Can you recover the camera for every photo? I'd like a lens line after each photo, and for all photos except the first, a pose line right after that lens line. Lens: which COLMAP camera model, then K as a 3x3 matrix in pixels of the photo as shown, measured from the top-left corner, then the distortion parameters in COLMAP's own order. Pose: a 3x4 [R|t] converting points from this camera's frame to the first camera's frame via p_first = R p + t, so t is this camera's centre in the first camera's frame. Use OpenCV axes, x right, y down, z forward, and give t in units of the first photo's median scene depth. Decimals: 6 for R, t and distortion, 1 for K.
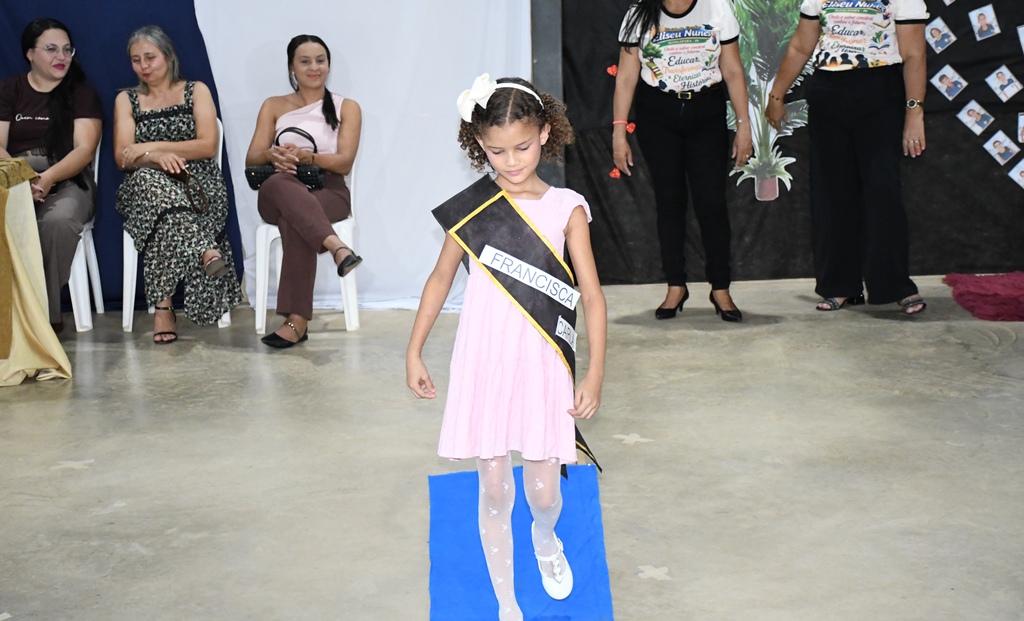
lens RADIAL K [[1912.9, 0, 512.1], [0, 1912.9, 279.8], [0, 0, 1]] dist [0.351967, 0.436596]
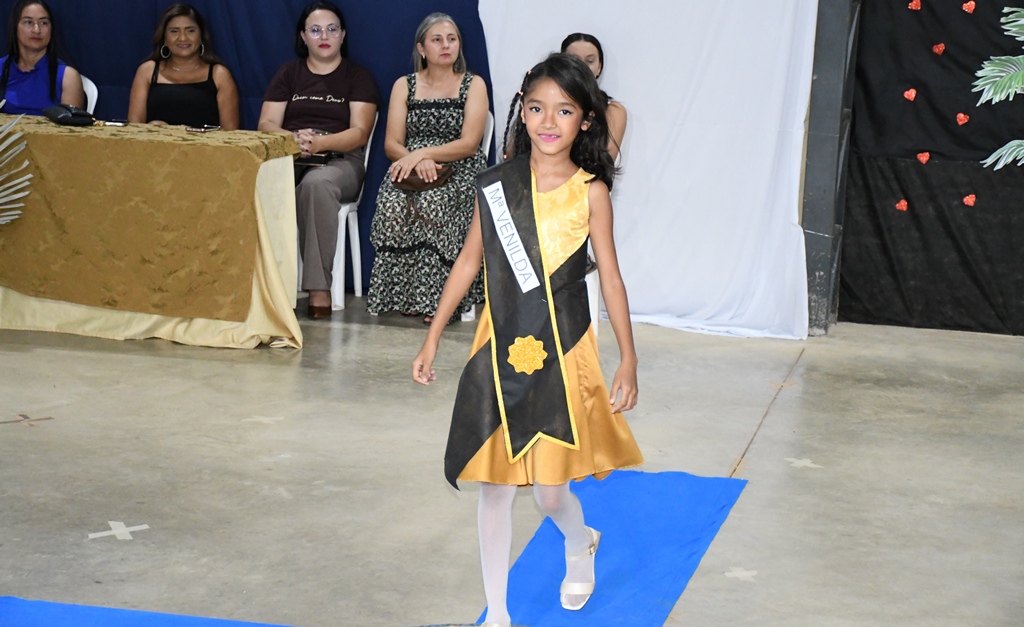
lens RADIAL K [[2208.5, 0, 509.1], [0, 2208.5, 290.9], [0, 0, 1]] dist [0.468582, 0.774407]
pose [[0.971465, 0.104361, -0.212989, 0.125047], [-0.108420, 0.994077, -0.007438, 0.016967], [0.210951, 0.030318, 0.977026, -0.117701]]
